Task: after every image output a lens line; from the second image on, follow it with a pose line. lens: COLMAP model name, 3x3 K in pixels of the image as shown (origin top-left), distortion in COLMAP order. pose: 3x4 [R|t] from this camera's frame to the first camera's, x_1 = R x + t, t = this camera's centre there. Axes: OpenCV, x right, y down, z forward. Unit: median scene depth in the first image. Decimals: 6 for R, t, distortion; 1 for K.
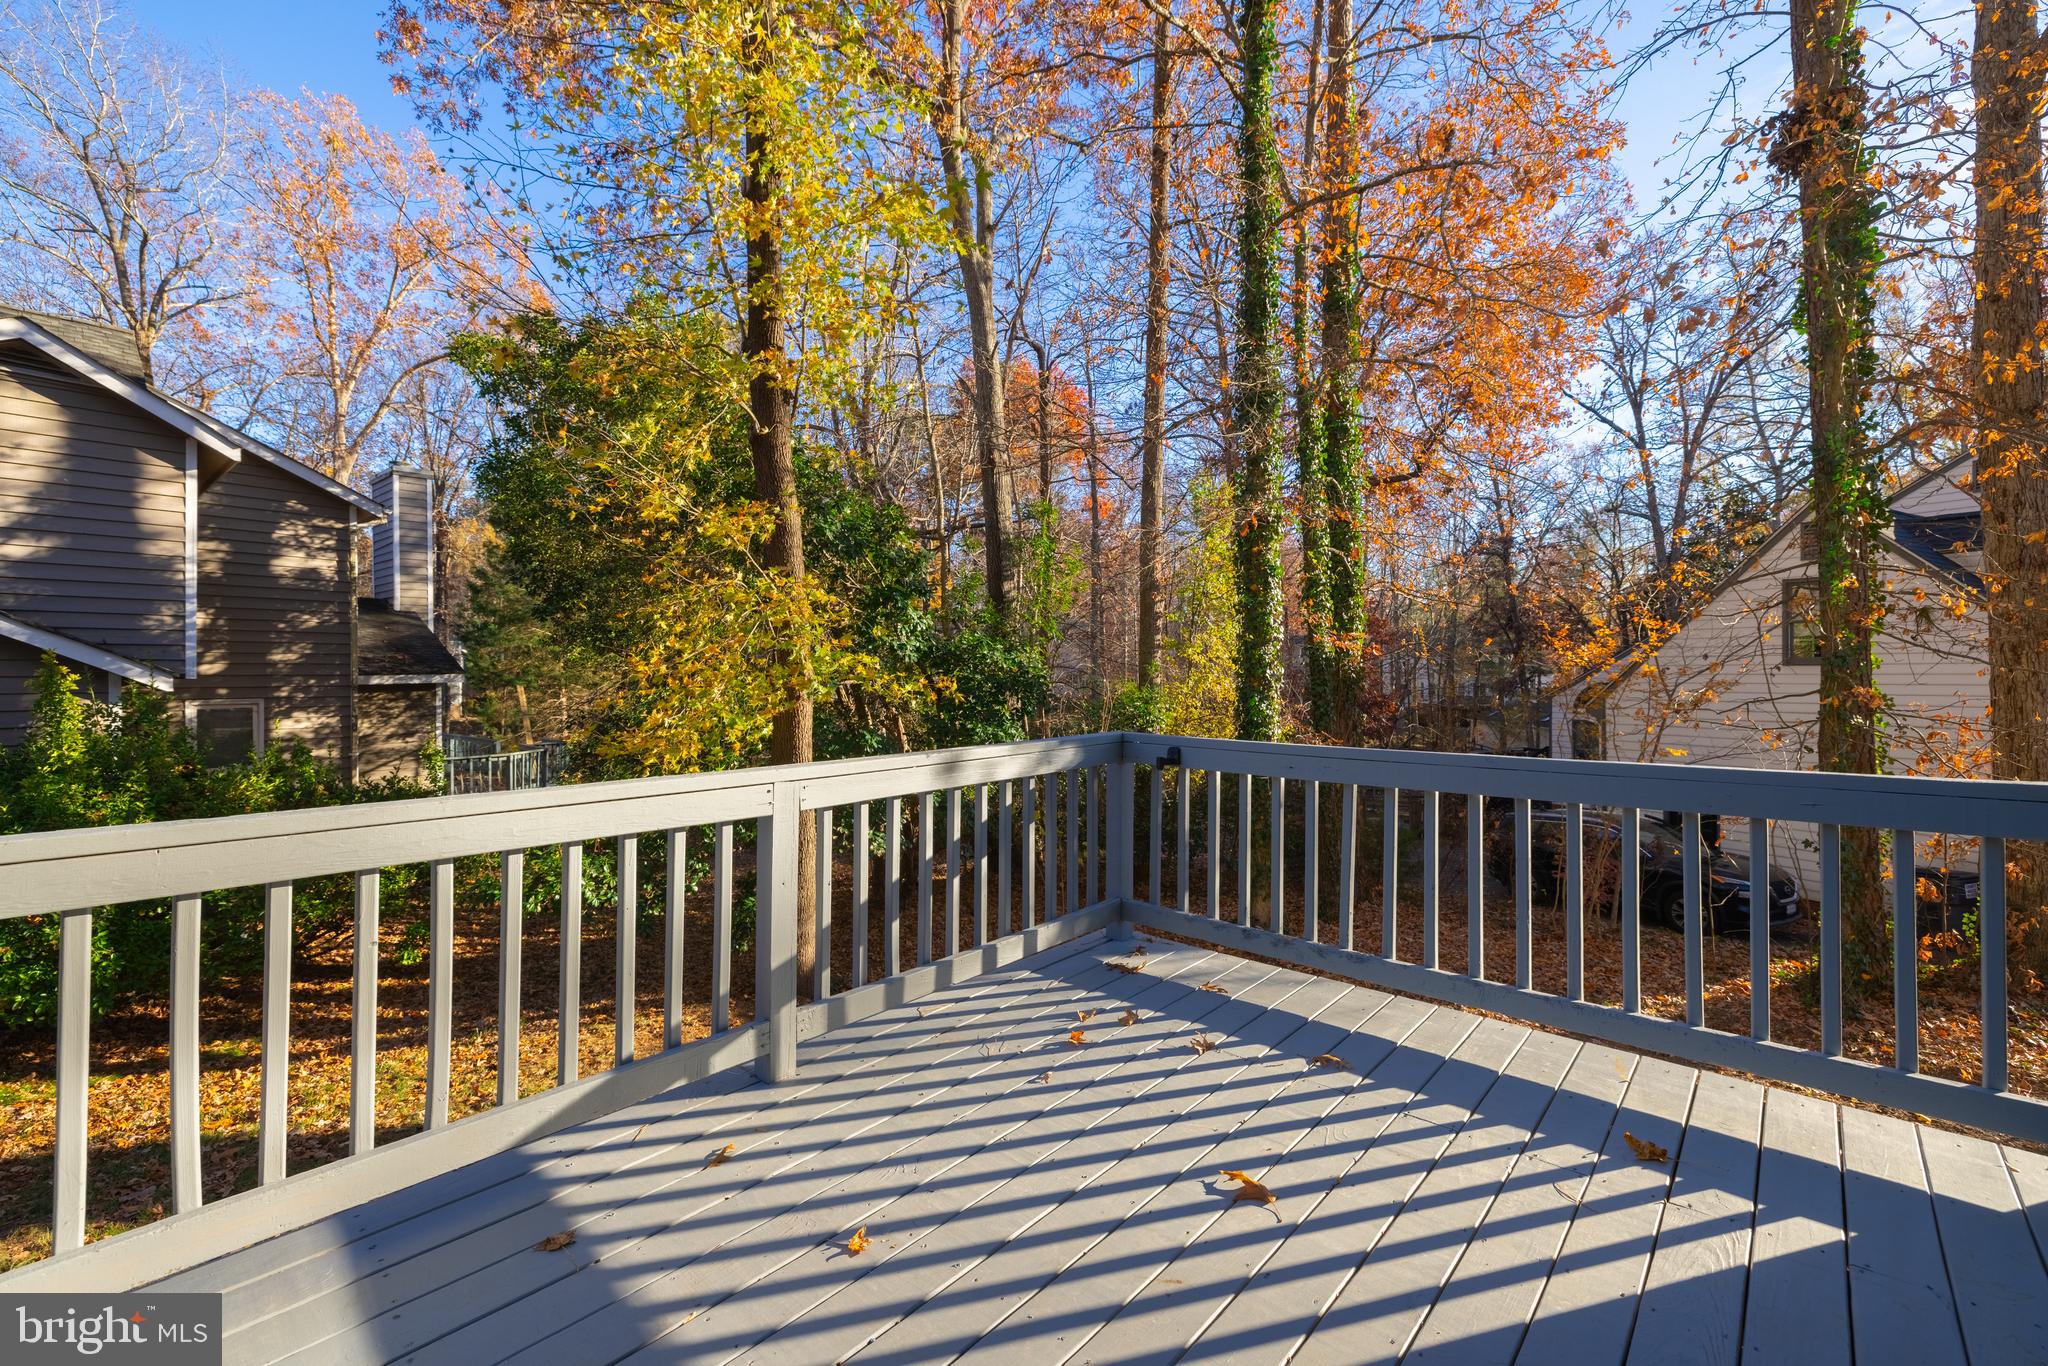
lens RADIAL K [[854.9, 0, 1013.5], [0, 854.9, 677.1], [0, 0, 1]] dist [0.005692, -0.000611]
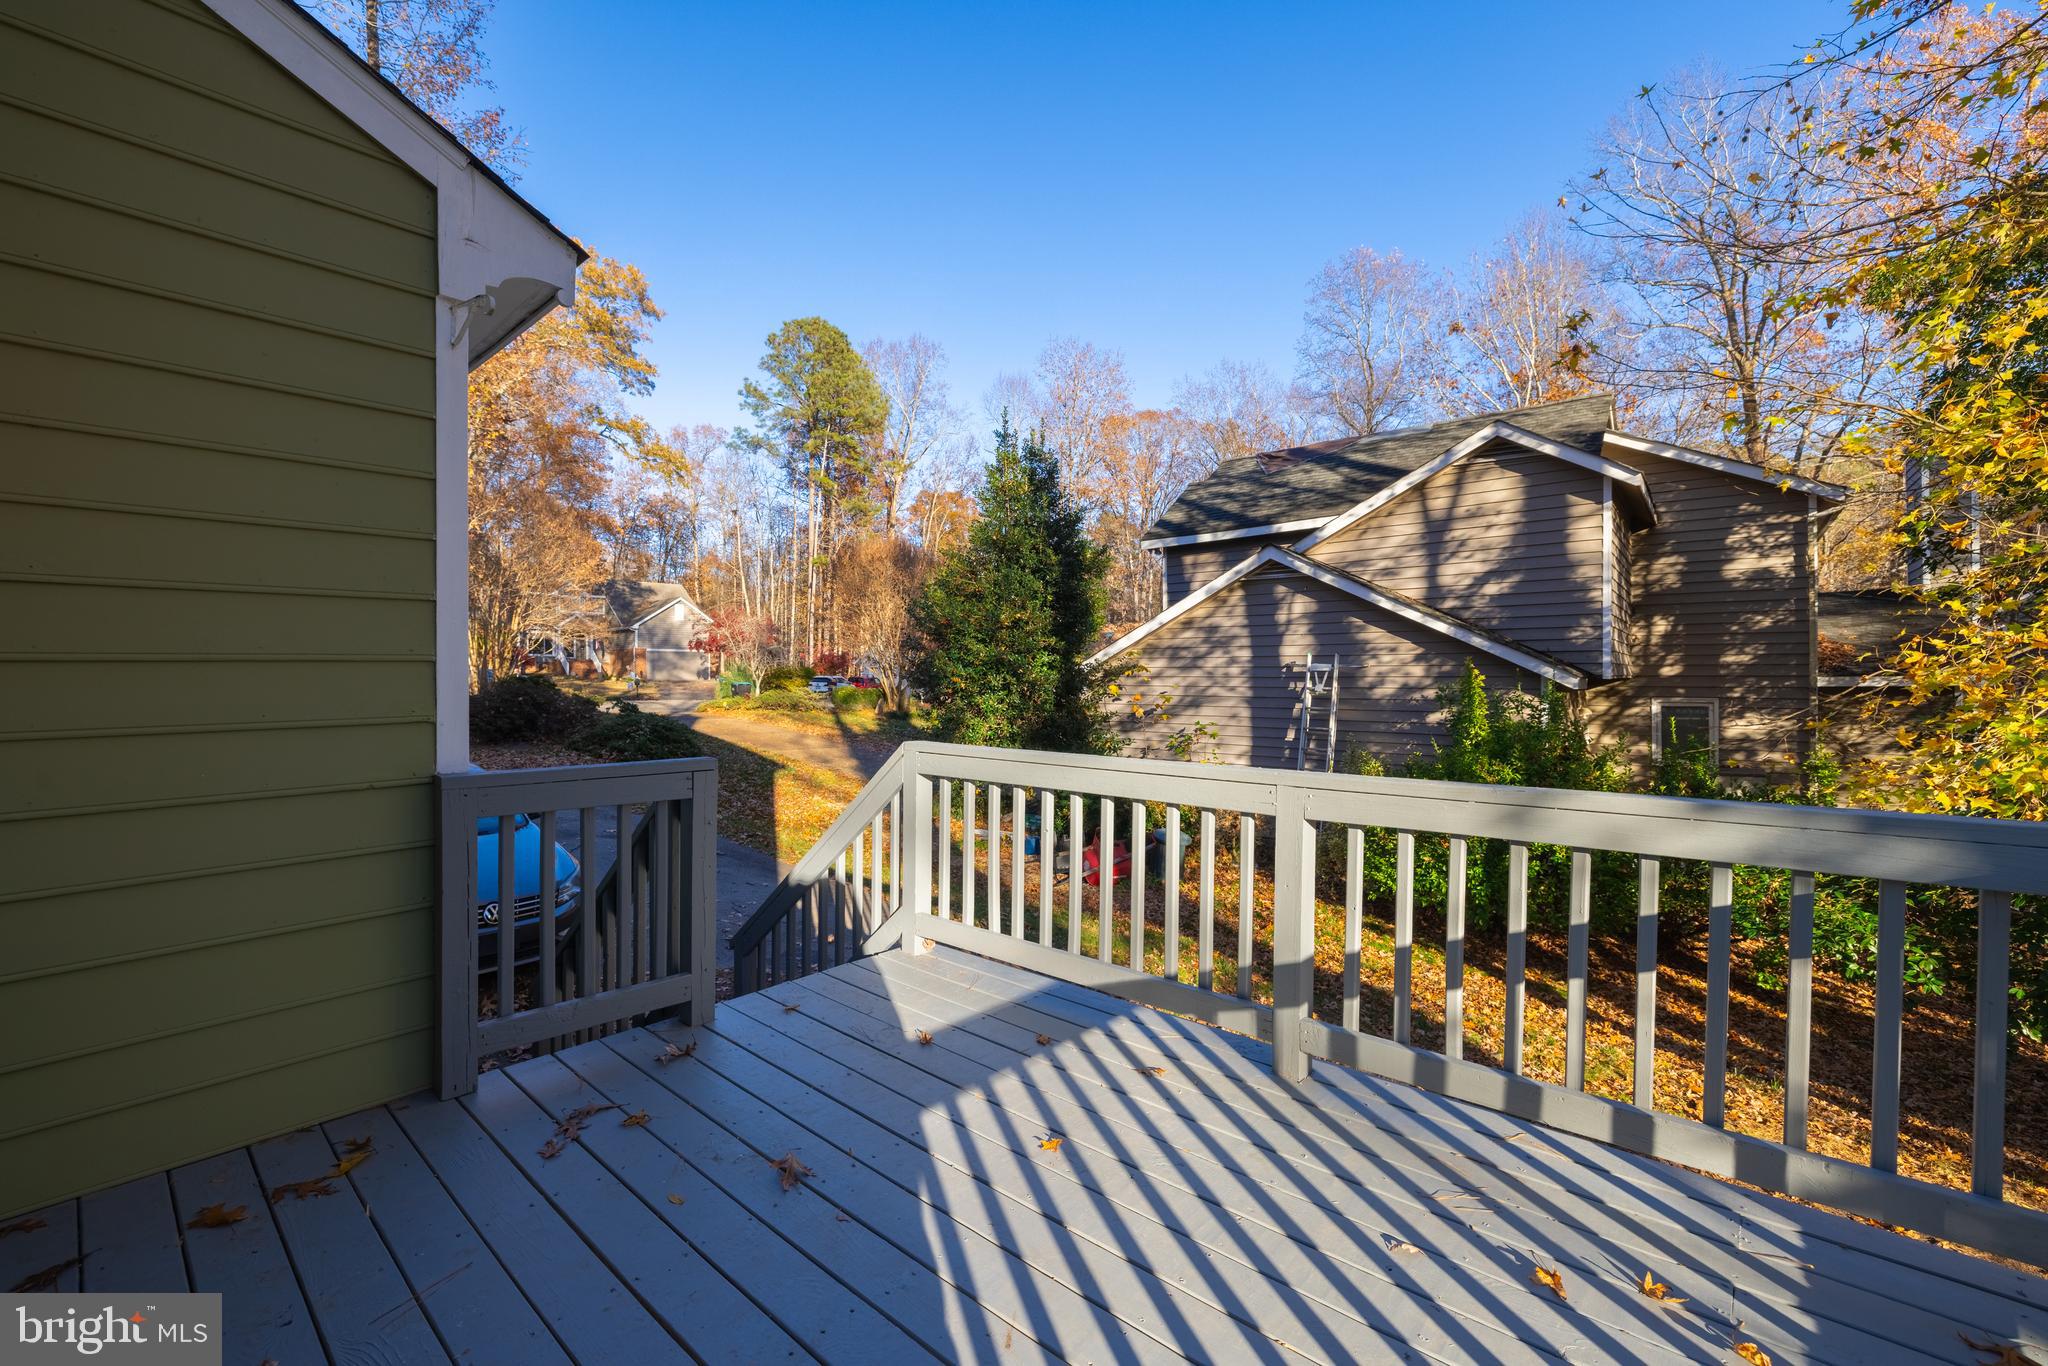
lens RADIAL K [[854.9, 0, 1030.9], [0, 854.9, 685.5], [0, 0, 1]] dist [0.005692, -0.000611]
pose [[0.029411, 0.014449, -0.999463, 0.204497], [-0.004821, 0.999886, 0.014313, -0.002911], [0.999556, 0.004397, 0.029478, 0.184786]]
